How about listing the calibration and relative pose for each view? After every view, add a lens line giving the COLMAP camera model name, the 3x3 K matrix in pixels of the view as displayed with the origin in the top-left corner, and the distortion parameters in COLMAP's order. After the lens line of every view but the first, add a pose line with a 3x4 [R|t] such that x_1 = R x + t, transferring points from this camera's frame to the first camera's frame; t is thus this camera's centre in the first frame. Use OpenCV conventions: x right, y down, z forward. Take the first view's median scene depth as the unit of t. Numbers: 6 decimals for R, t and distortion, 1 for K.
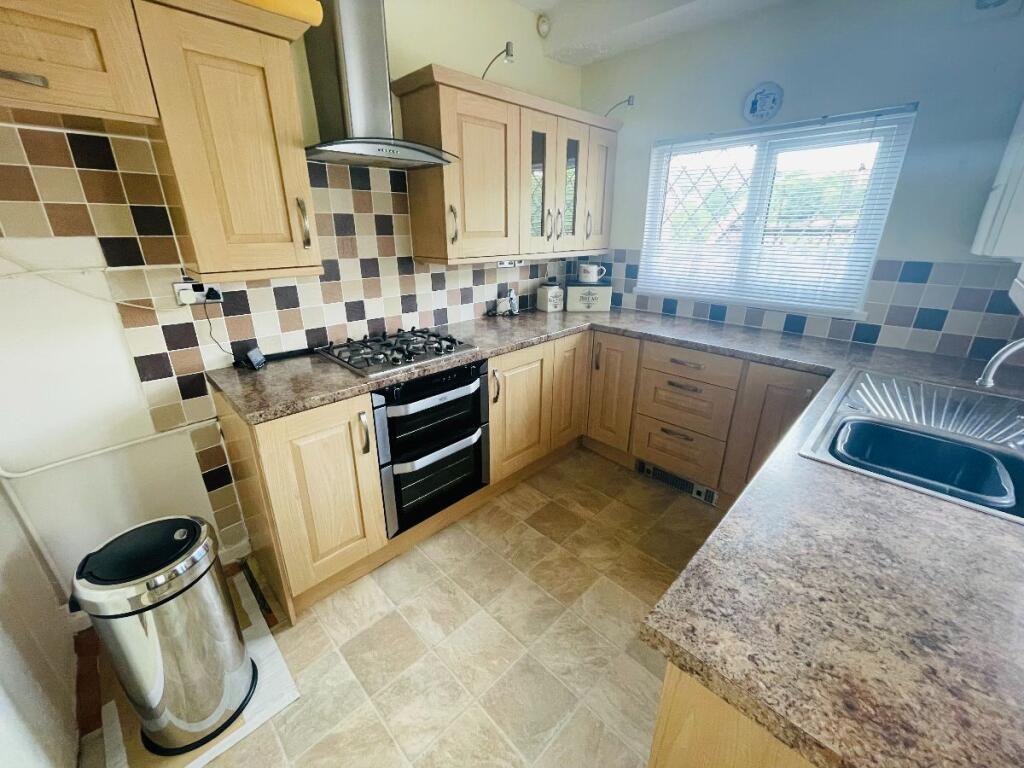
lens RADIAL K [[415.1, 0, 509.4], [0, 415.1, 378.8], [0, 0, 1]] dist [-0.003248, 0.002172]
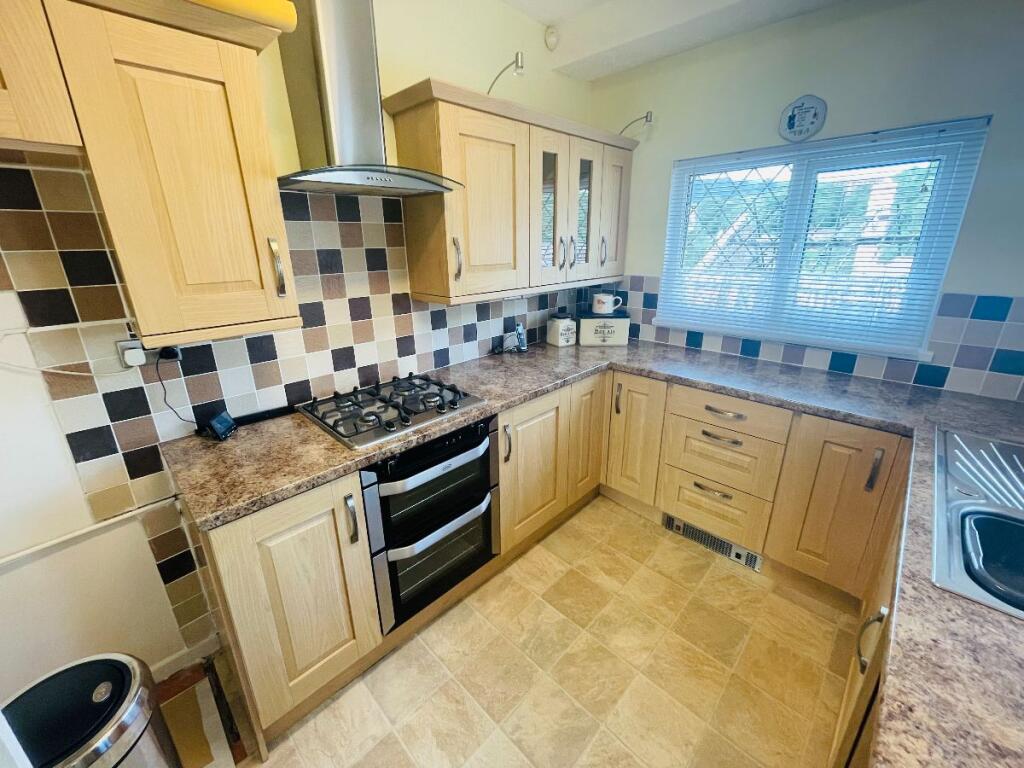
lens RADIAL K [[415.1, 0, 509.0], [0, 415.1, 377.8], [0, 0, 1]] dist [-0.003248, 0.002172]
pose [[0.999875, -0.014524, 0.006291, -0.033238], [0.014703, 0.999459, -0.029416, -0.097116], [-0.005860, 0.029505, 0.999547, 0.139087]]
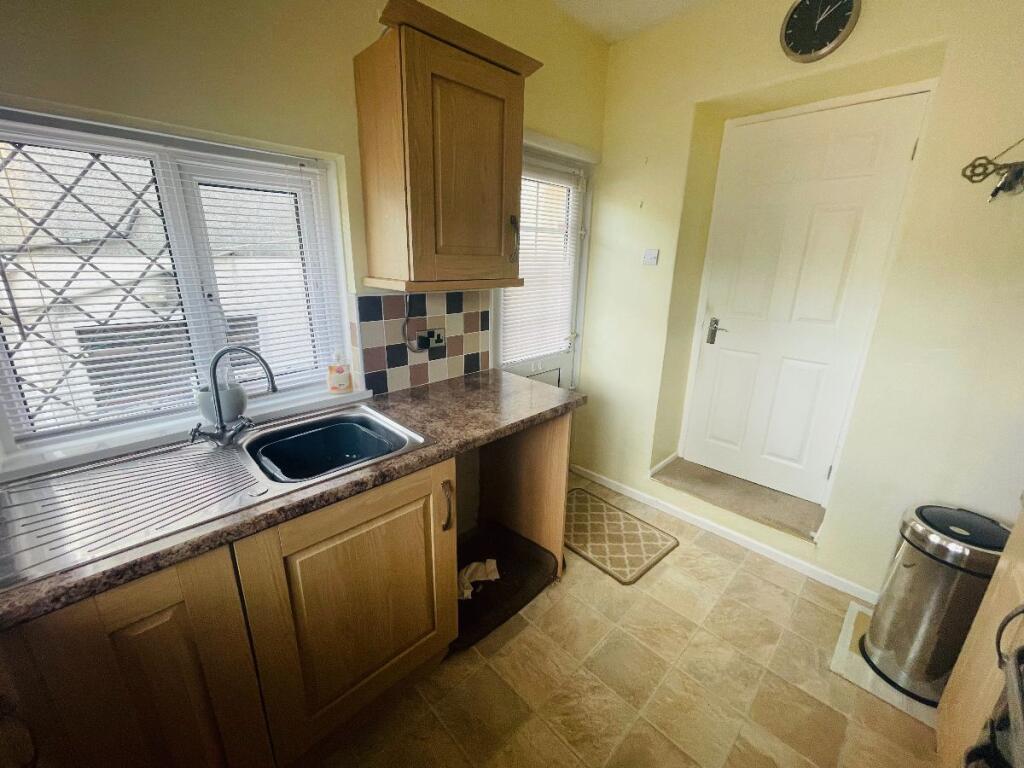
lens RADIAL K [[415.1, 0, 513.5], [0, 415.1, 378.0], [0, 0, 1]] dist [-0.003248, 0.002172]
pose [[-0.999823, -0.017810, -0.006058, 0.267402], [-0.017948, 0.806546, 0.590899, -0.374707], [-0.005638, 0.590903, -0.806723, 1.023689]]
